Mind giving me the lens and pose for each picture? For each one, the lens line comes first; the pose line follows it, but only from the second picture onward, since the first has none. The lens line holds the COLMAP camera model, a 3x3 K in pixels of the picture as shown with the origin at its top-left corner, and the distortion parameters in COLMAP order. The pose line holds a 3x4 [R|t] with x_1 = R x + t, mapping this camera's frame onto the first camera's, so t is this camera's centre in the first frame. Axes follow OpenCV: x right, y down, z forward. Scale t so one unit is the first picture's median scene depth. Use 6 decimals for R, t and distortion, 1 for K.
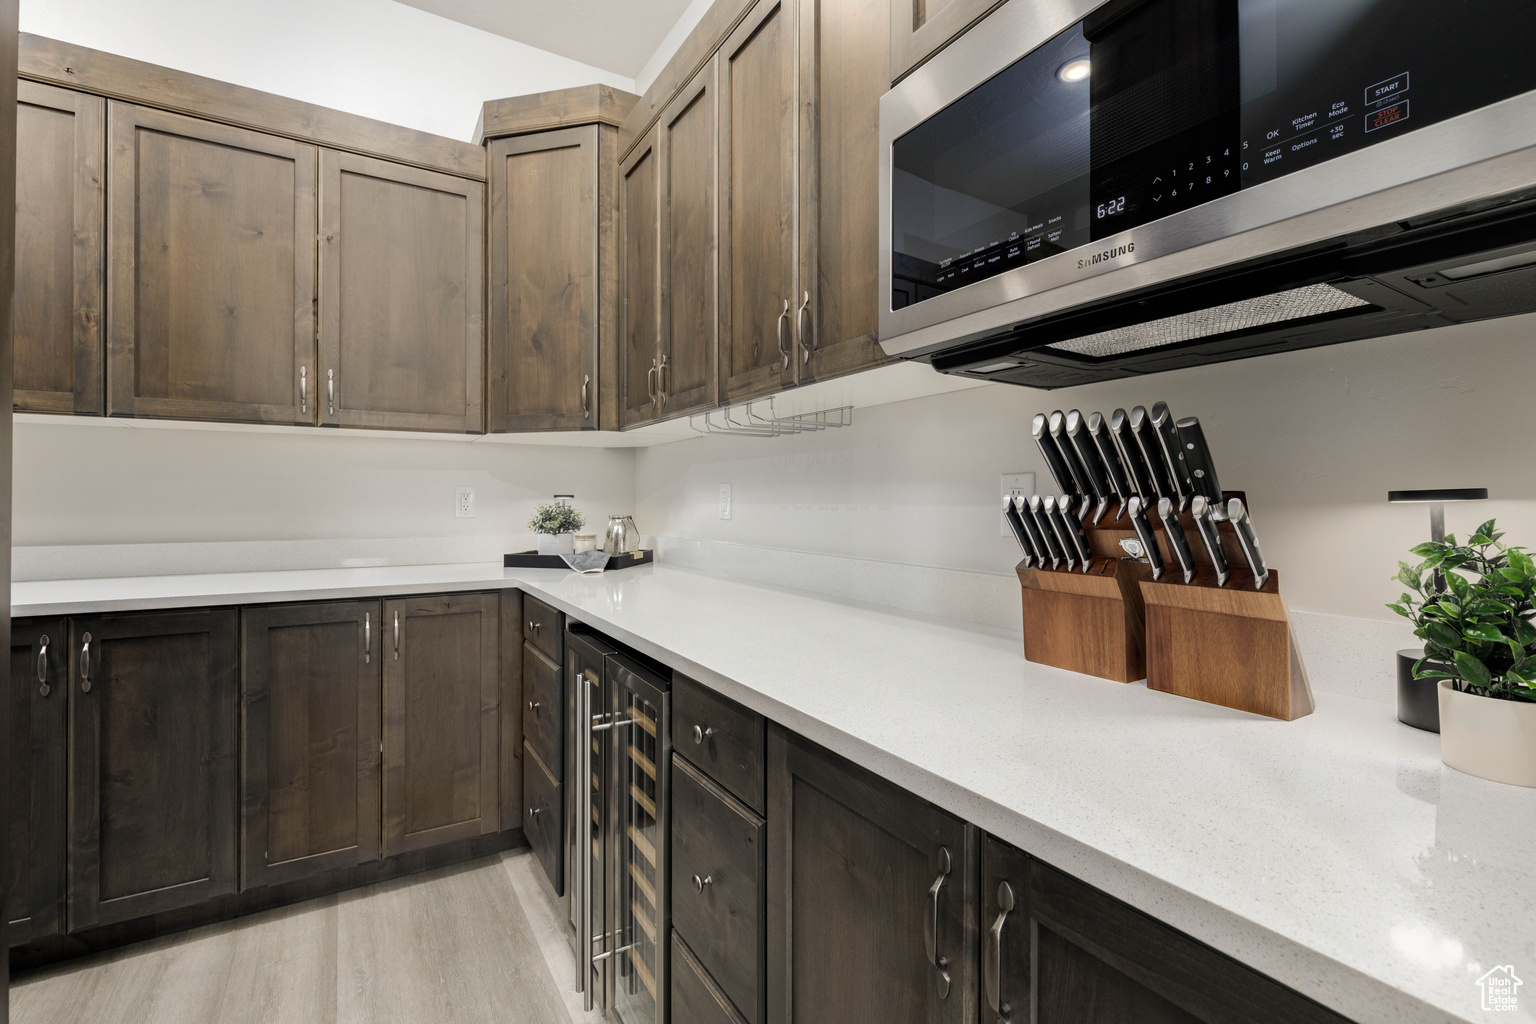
lens RADIAL K [[685.6, 0, 766.2], [0, 685.6, 501.6], [0, 0, 1]] dist [0.002186, -0.001277]
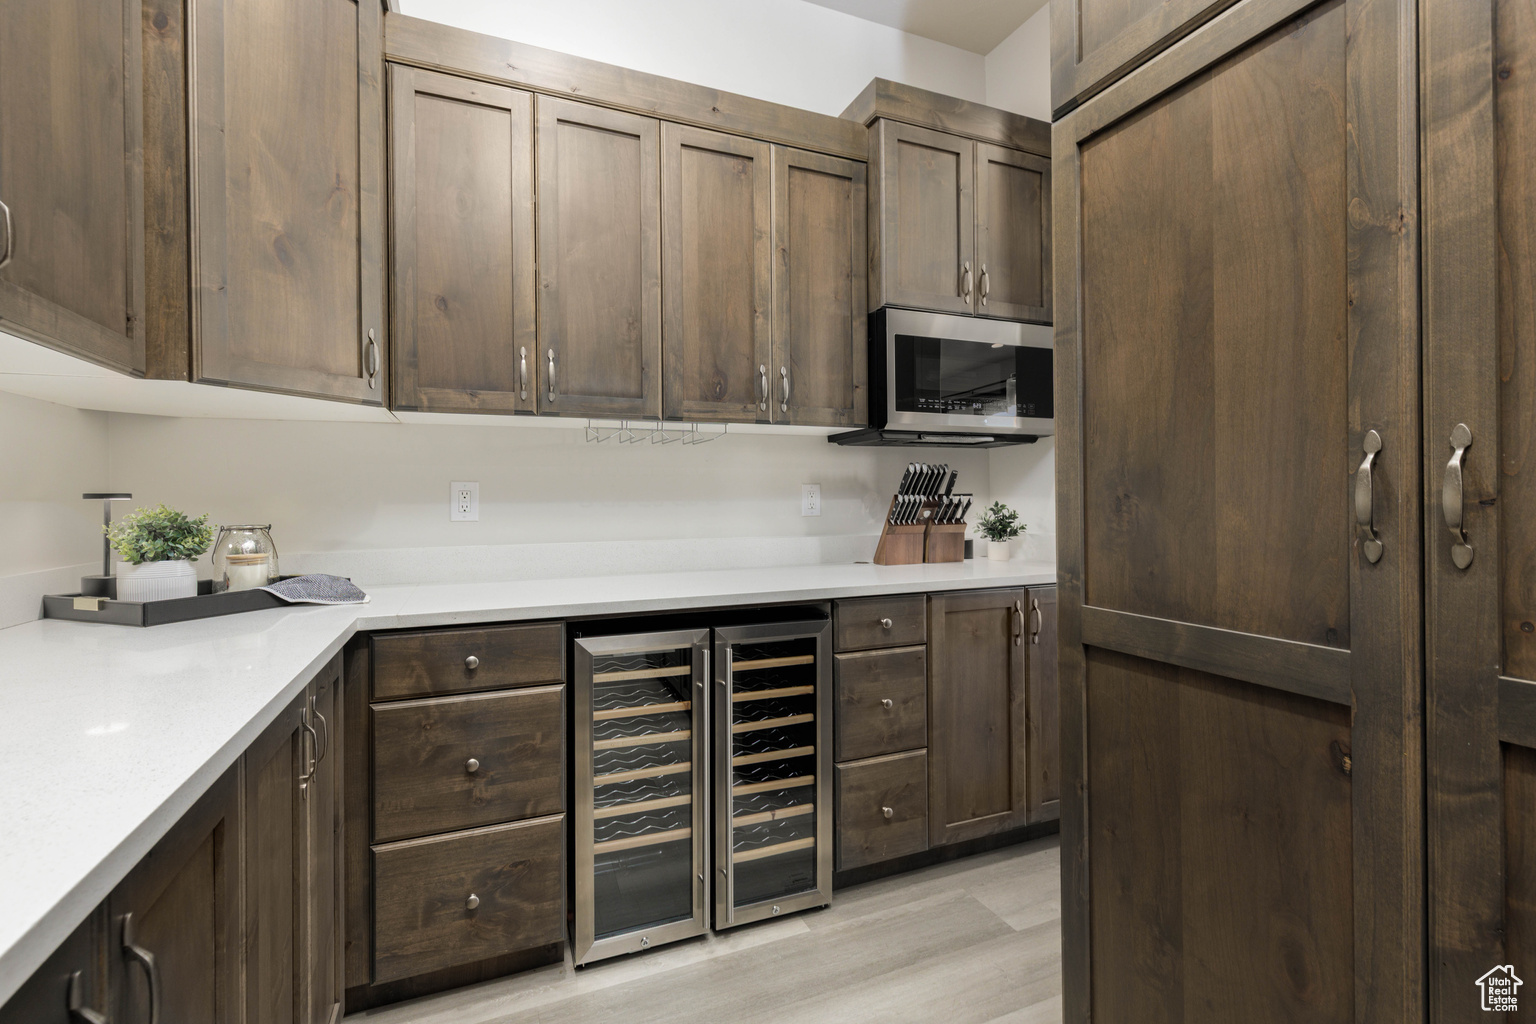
lens RADIAL K [[685.6, 0, 765.8], [0, 685.6, 504.7], [0, 0, 1]] dist [0.002186, -0.001277]
pose [[0.154008, -0.007493, 0.988041, -1.352485], [0.014323, 0.999883, 0.005350, 0.003401], [-0.987966, 0.013328, 0.154097, 0.711814]]
